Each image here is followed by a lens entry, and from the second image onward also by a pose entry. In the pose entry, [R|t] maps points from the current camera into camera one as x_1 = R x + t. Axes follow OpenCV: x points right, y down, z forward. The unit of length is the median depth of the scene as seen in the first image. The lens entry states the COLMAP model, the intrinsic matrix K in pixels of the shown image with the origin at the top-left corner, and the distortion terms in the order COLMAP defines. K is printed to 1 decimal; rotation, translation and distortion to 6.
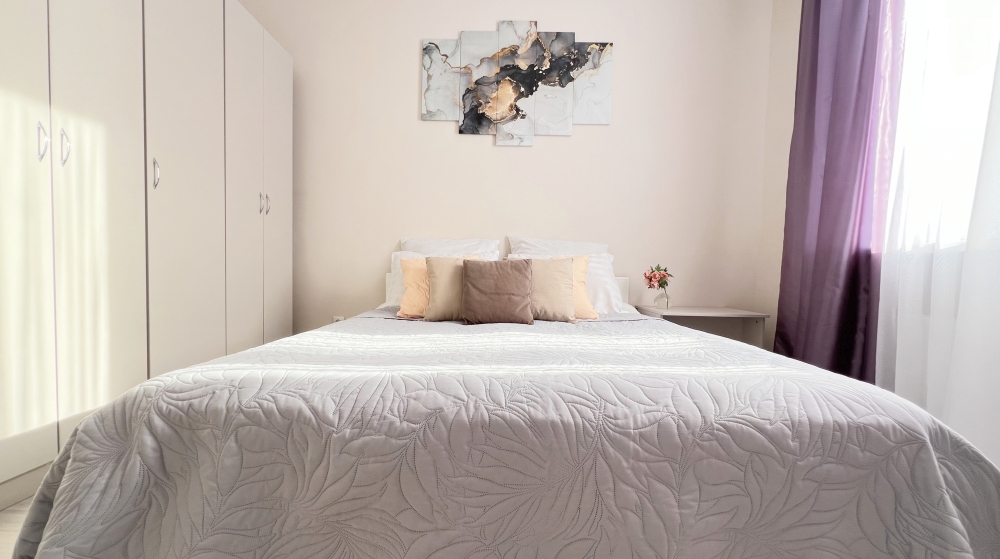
lens RADIAL K [[409.5, 0, 499.9], [0, 409.5, 287.0], [0, 0, 1]] dist [0.009105, 0.000444]
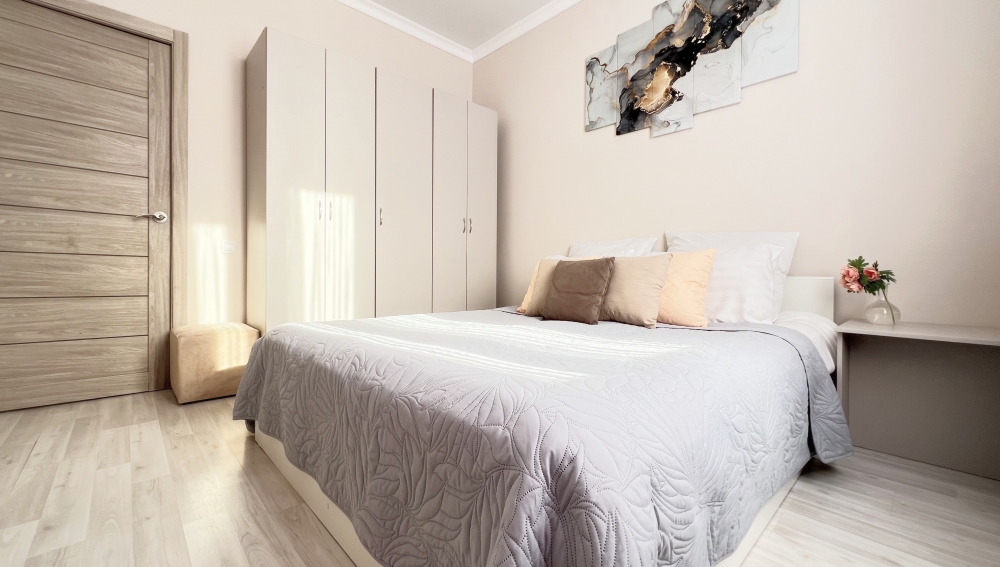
lens RADIAL K [[404.5, 0, 500.4], [0, 404.5, 278.2], [0, 0, 1]] dist [-0.001793, -0.000036]
pose [[0.693737, -0.002806, -0.720223, 0.420880], [-0.019810, 0.999540, -0.022977, 0.005324], [0.719956, 0.030208, 0.693362, 0.117406]]
